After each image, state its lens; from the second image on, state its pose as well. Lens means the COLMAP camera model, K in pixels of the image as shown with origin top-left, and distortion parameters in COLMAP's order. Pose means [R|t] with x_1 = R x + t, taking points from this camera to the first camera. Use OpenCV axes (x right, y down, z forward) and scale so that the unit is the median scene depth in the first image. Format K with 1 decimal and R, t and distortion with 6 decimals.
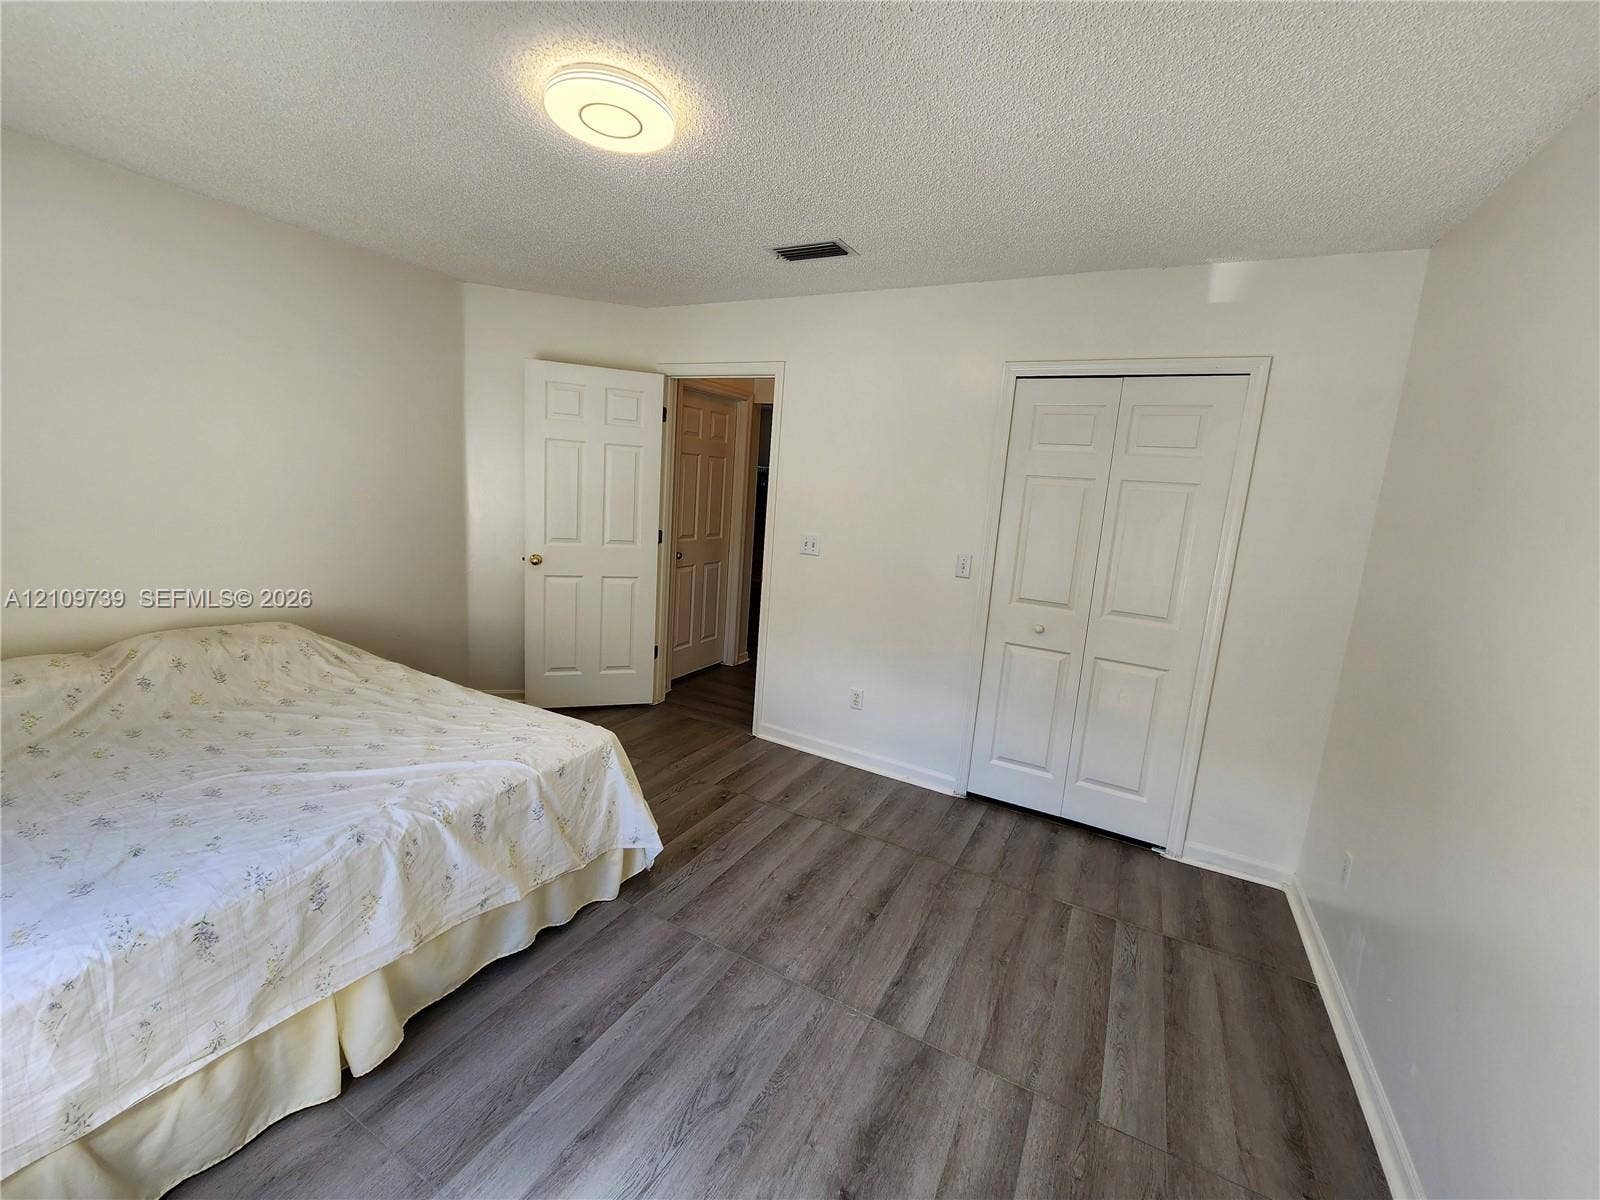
lens RADIAL K [[656.5, 0, 800.0], [0, 656.5, 600.0], [0, 0, 1]] dist [0.000347, -0.000068]
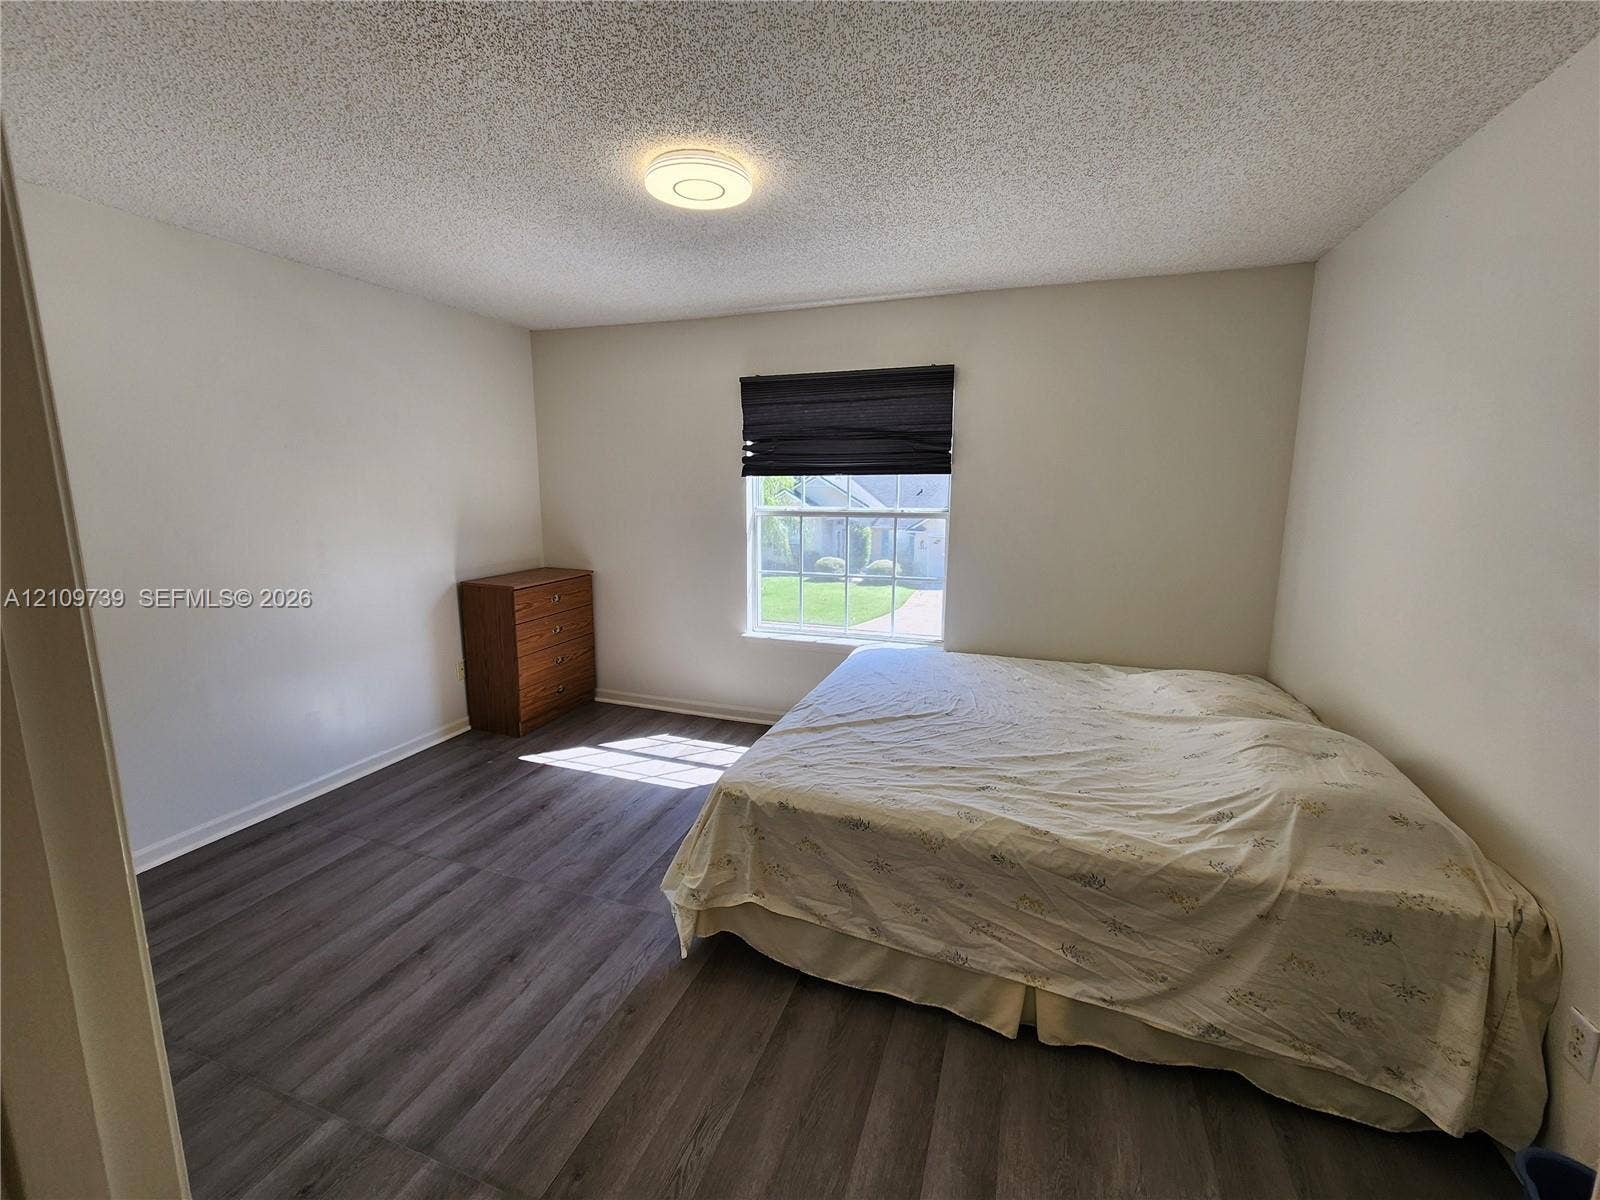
lens RADIAL K [[656.5, 0, 800.0], [0, 656.5, 600.0], [0, 0, 1]] dist [0.000347, -0.000068]
pose [[-0.985900, -0.051037, -0.159365, -0.235503], [-0.102012, 0.938236, 0.330617, -0.326627], [0.132648, 0.342212, -0.930212, 1.753512]]
